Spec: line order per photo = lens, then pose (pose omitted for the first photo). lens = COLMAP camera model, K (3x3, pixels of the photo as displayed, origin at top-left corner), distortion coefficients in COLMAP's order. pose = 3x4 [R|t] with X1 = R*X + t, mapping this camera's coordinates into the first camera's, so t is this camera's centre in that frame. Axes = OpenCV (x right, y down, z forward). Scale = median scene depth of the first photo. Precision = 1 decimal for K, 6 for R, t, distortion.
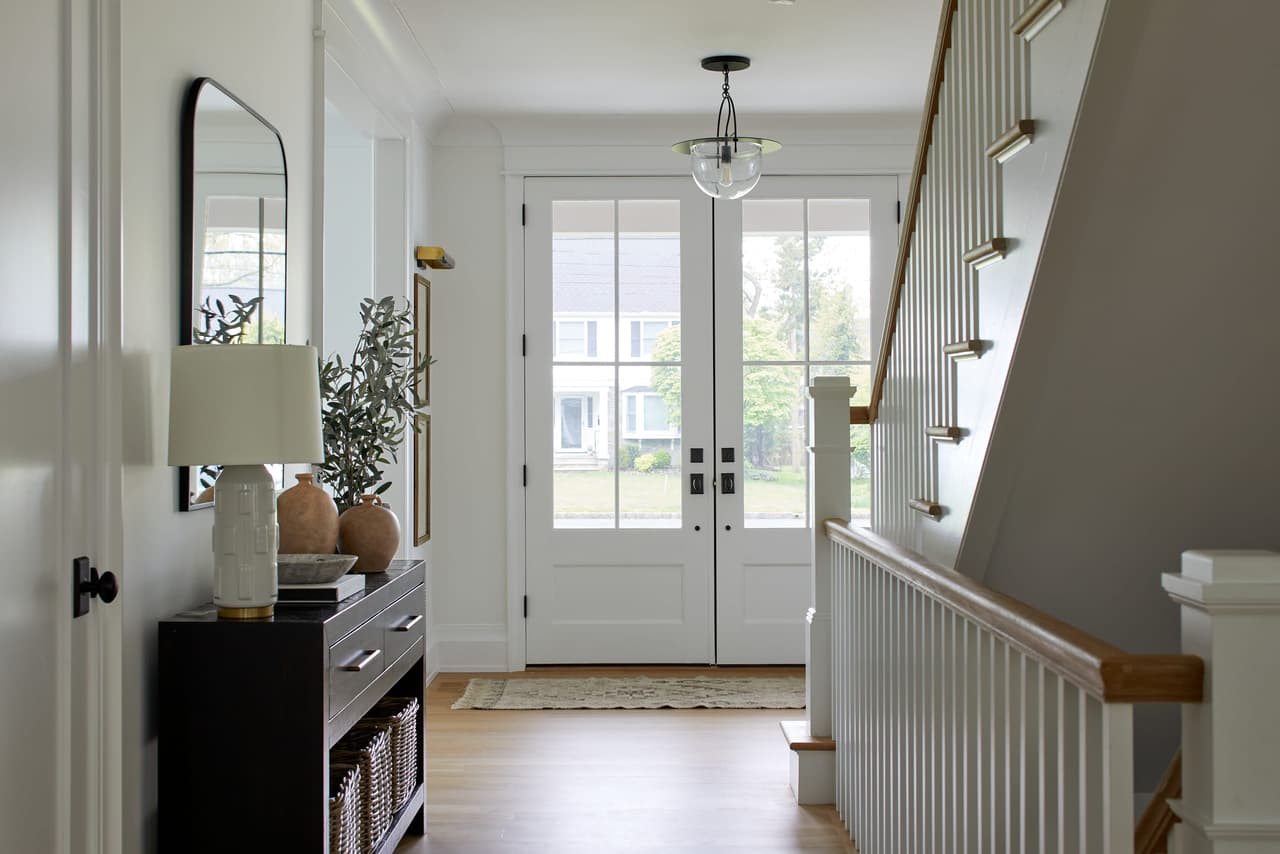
lens RADIAL K [[1606.9, 0, 640.0], [0, 1606.9, 427.0], [0, 0, 1]] dist [0.000375, 0.053693]
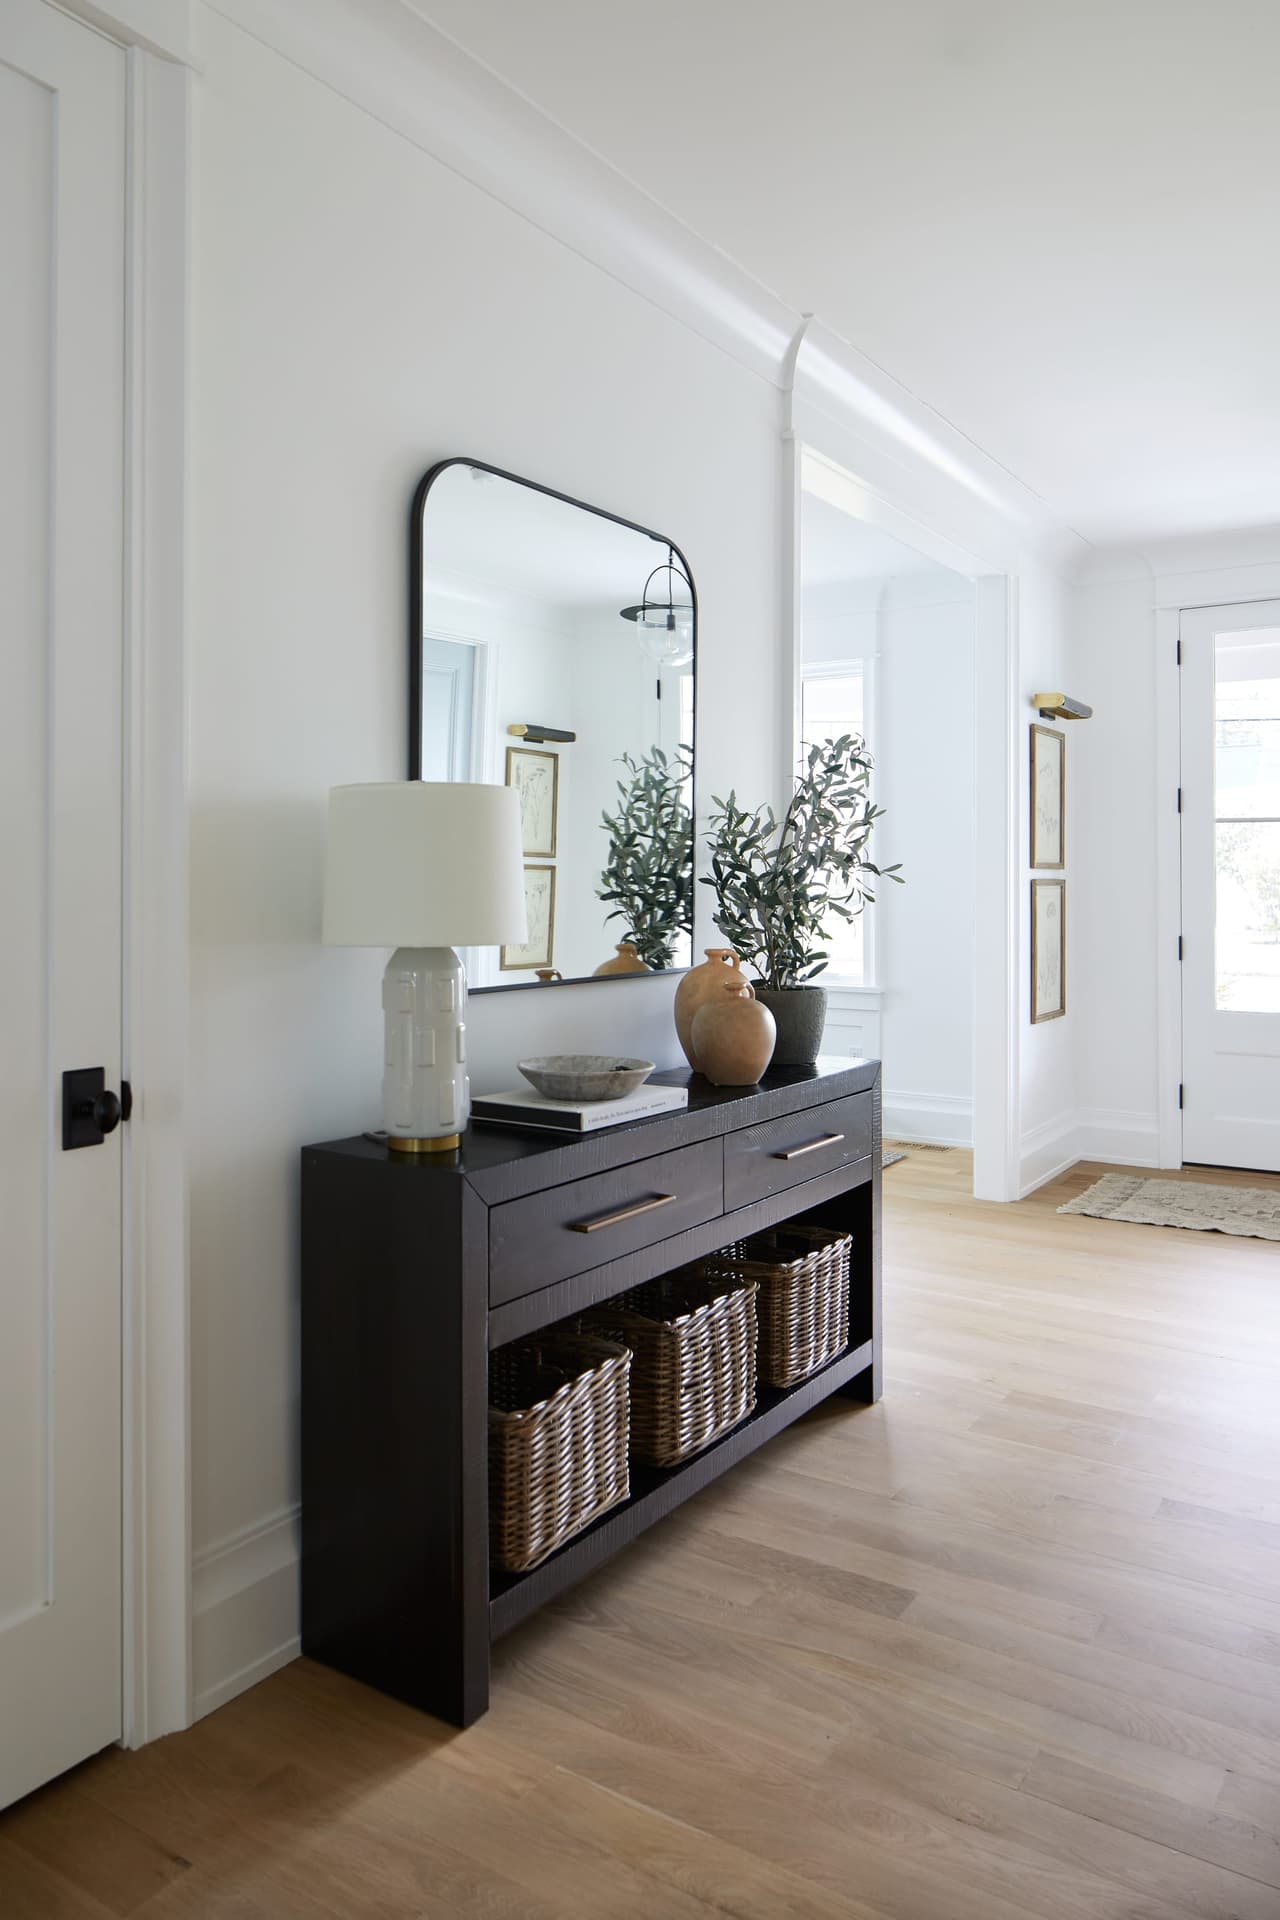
lens RADIAL K [[1324.8, 0, 641.0], [0, 1324.8, 890.8], [0, 0, 1]] dist [-0.007795, -0.001605]
pose [[0.837855, 0.003654, -0.545881, 0.085554], [-0.003475, 0.999993, 0.001360, -0.001384], [0.545882, 0.000757, 0.837862, 0.256187]]
